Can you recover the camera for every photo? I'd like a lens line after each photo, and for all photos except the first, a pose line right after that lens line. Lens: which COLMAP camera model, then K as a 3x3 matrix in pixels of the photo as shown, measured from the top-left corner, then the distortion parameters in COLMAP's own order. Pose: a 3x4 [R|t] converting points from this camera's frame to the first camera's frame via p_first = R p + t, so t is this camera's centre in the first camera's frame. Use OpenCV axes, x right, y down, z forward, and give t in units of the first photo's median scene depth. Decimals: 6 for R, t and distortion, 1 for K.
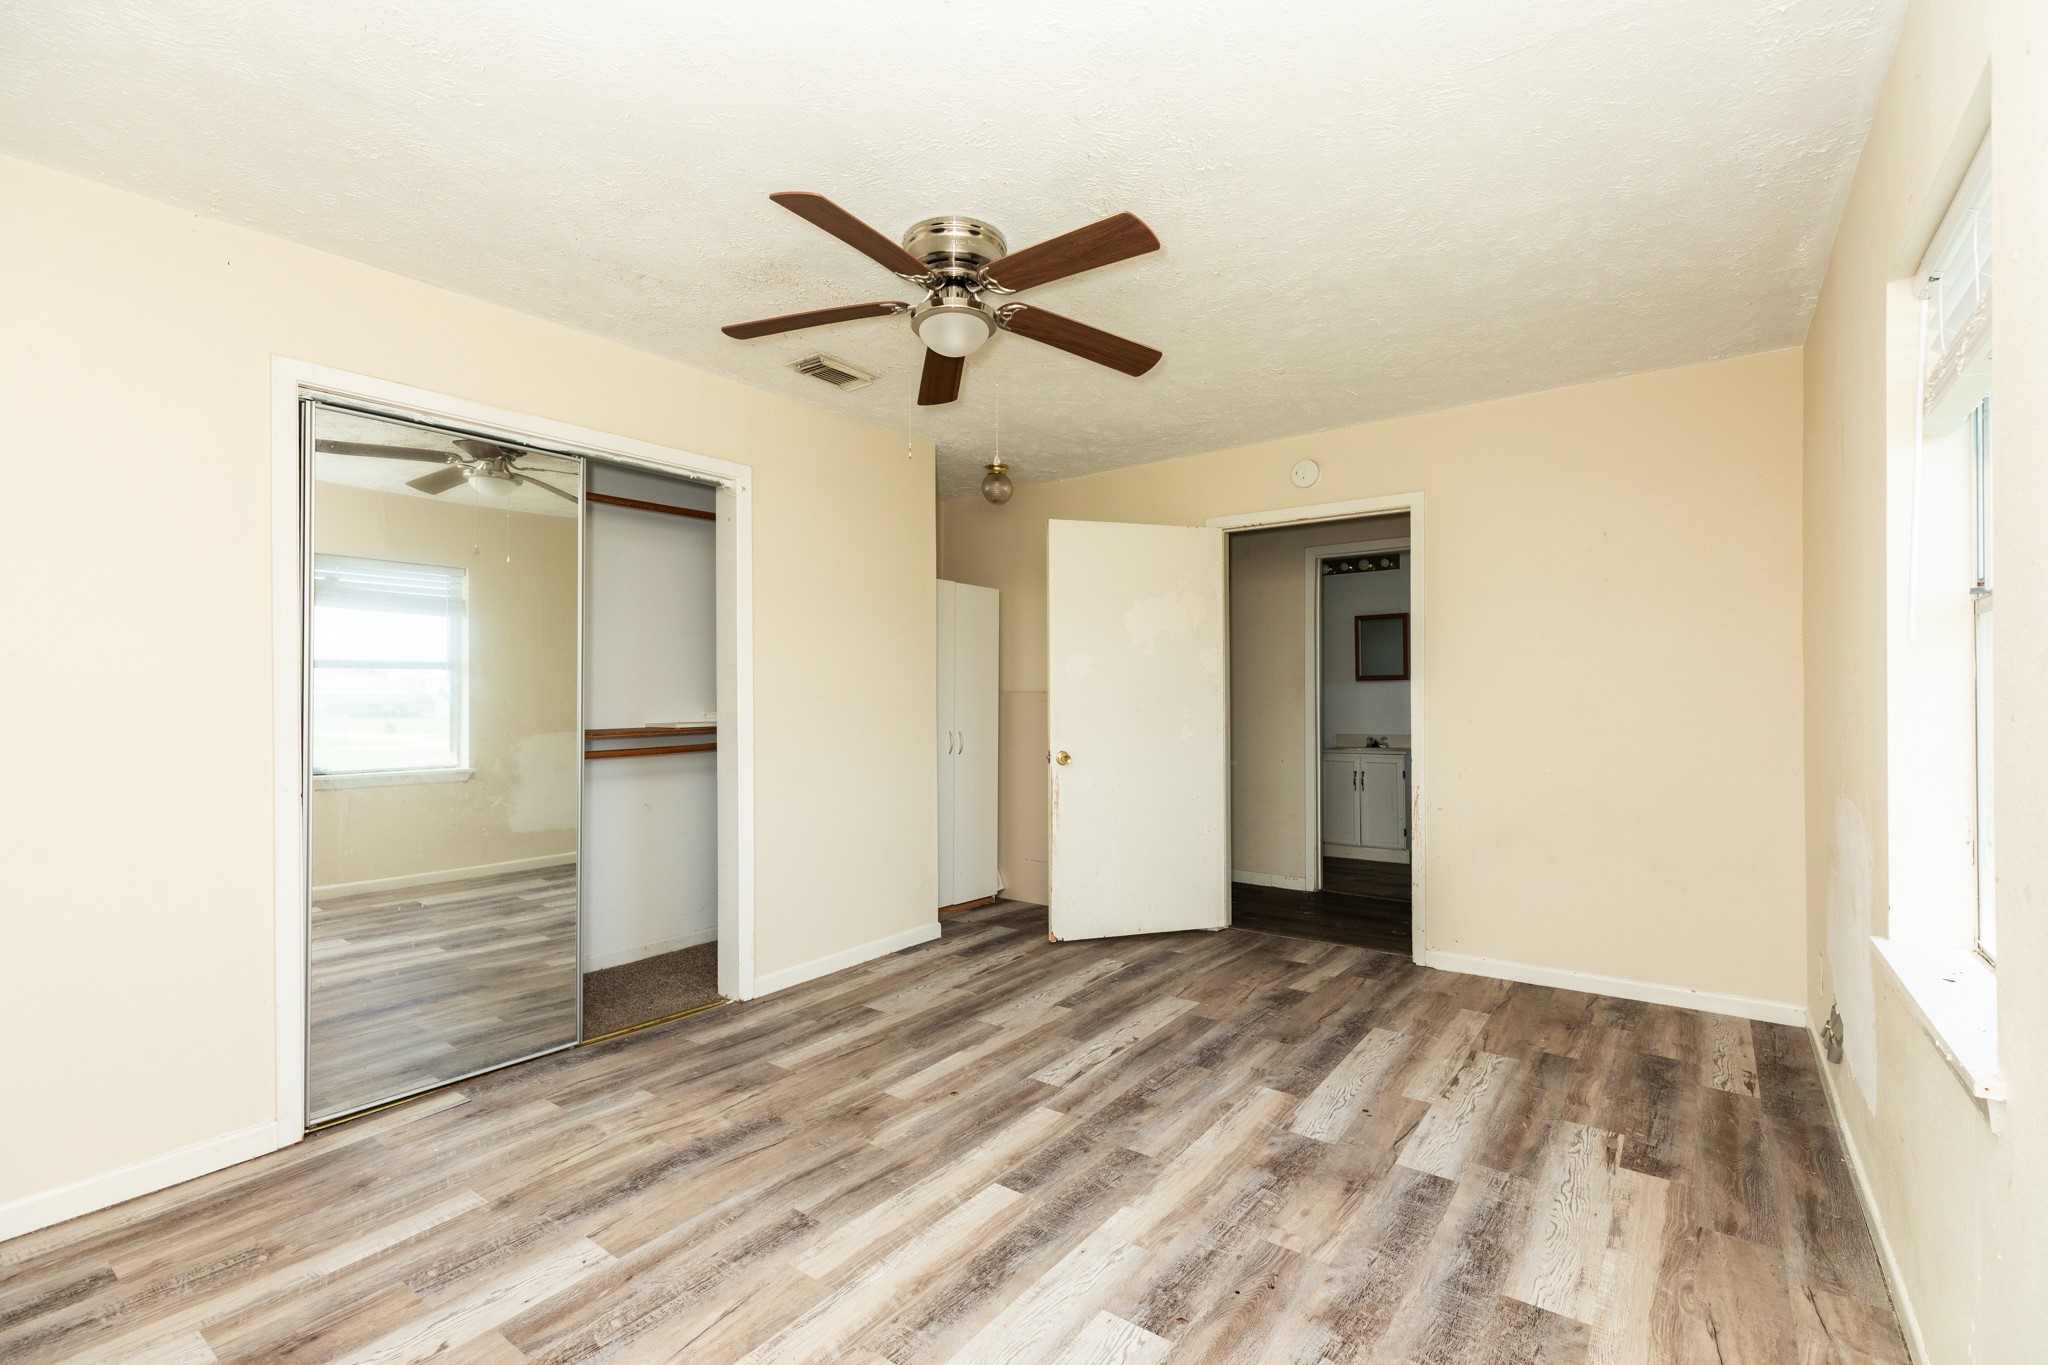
lens RADIAL K [[921.1, 0, 1030.1], [0, 921.1, 686.7], [0, 0, 1]] dist [0.011663, -0.000126]
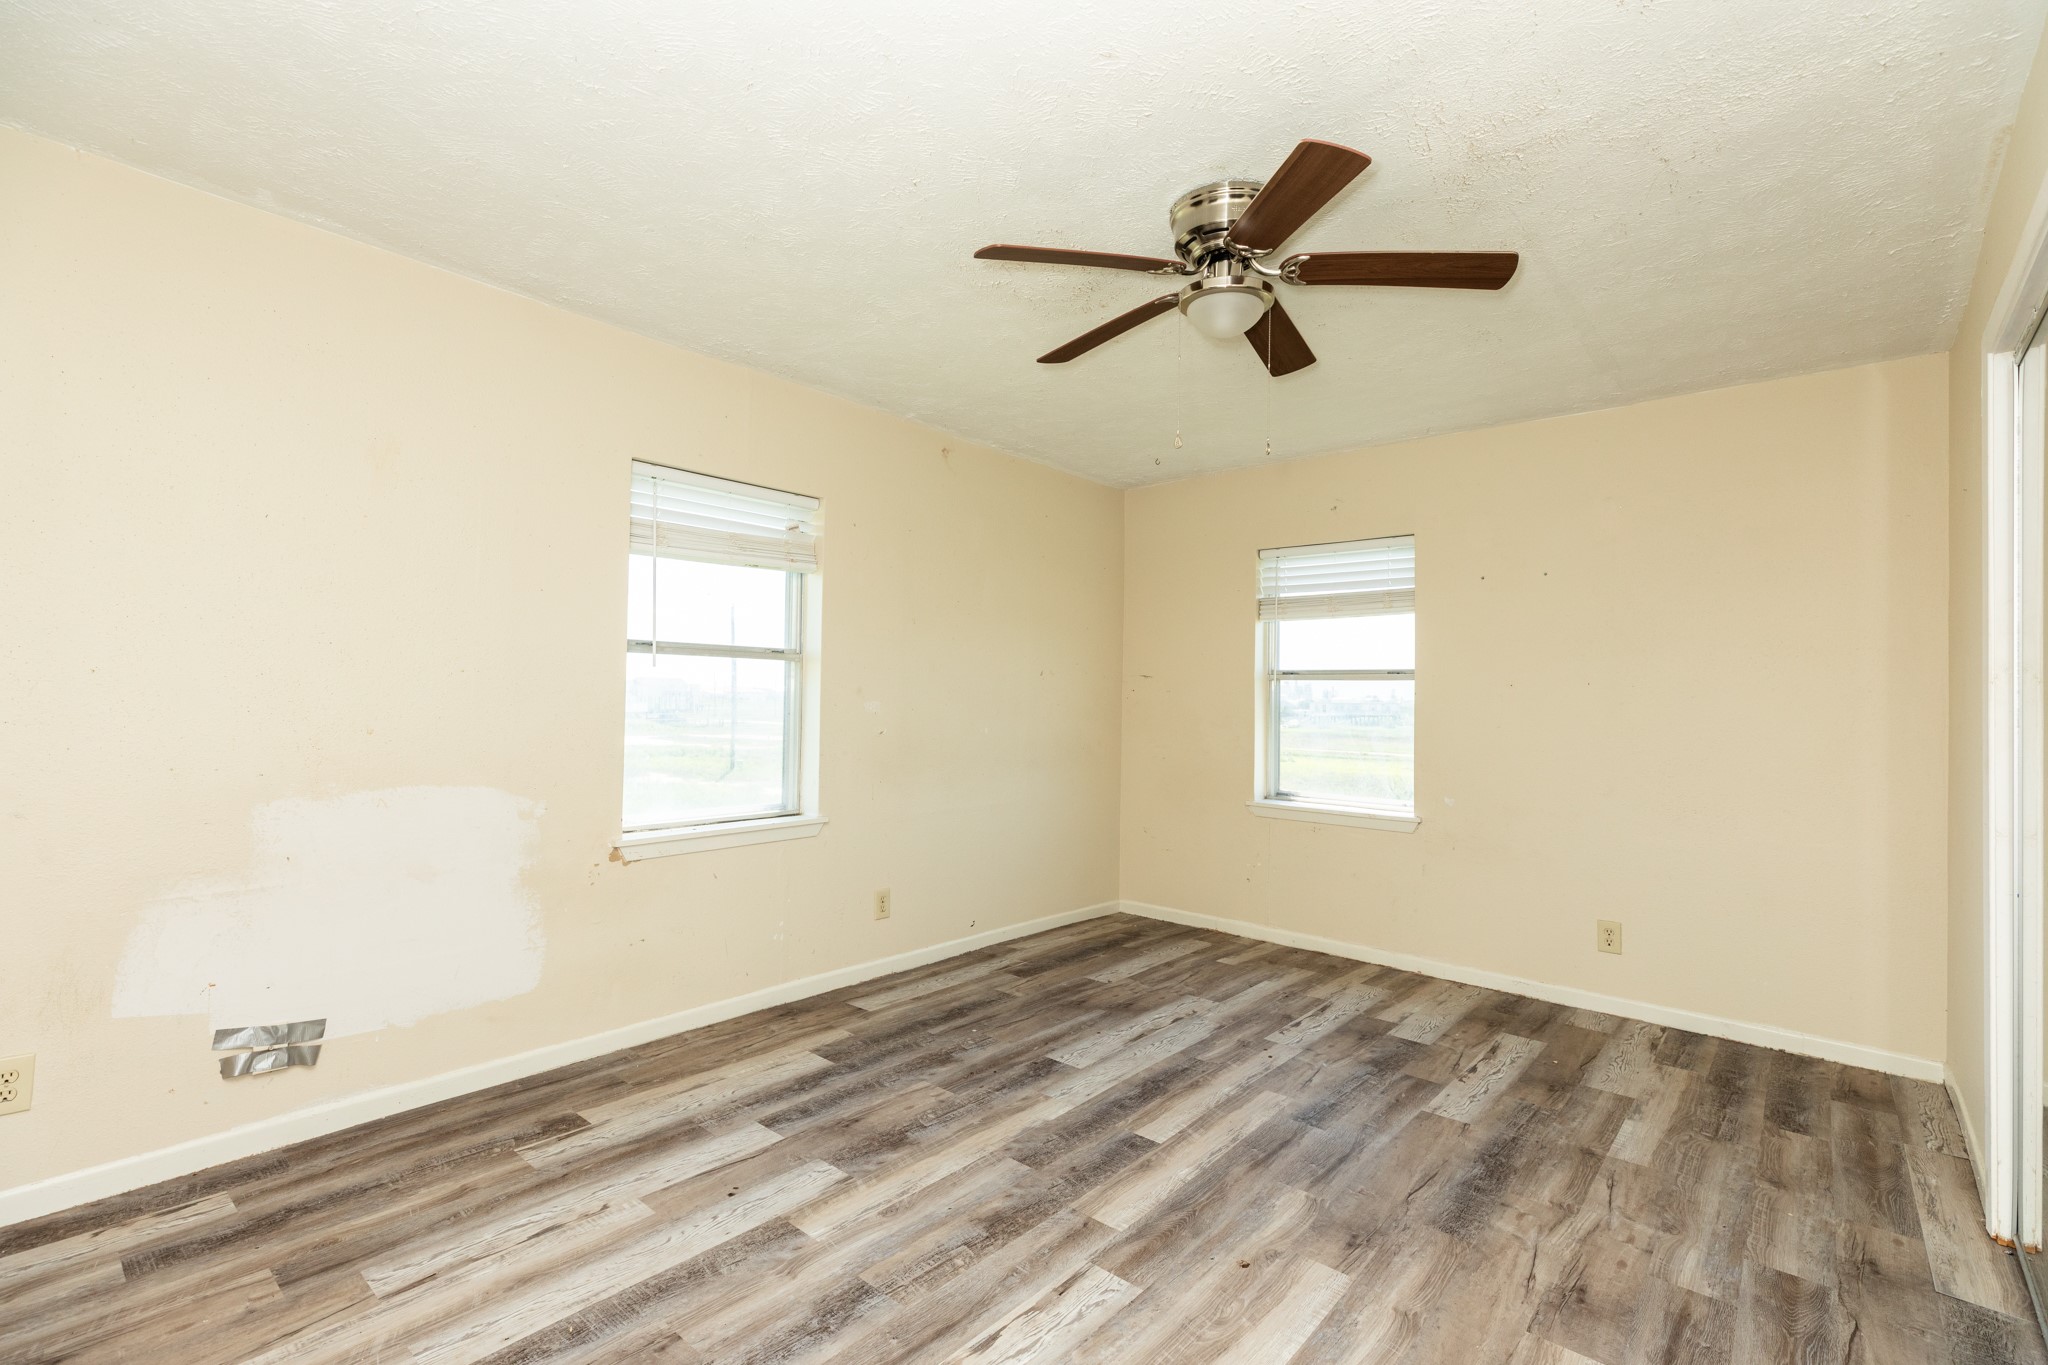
lens RADIAL K [[921.1, 0, 1030.1], [0, 921.1, 686.7], [0, 0, 1]] dist [0.011663, -0.000126]
pose [[-0.997187, -0.012632, 0.073880, 0.039631], [-0.014509, 0.999584, -0.024914, 0.017385], [-0.073534, -0.025916, -0.996956, 1.945066]]
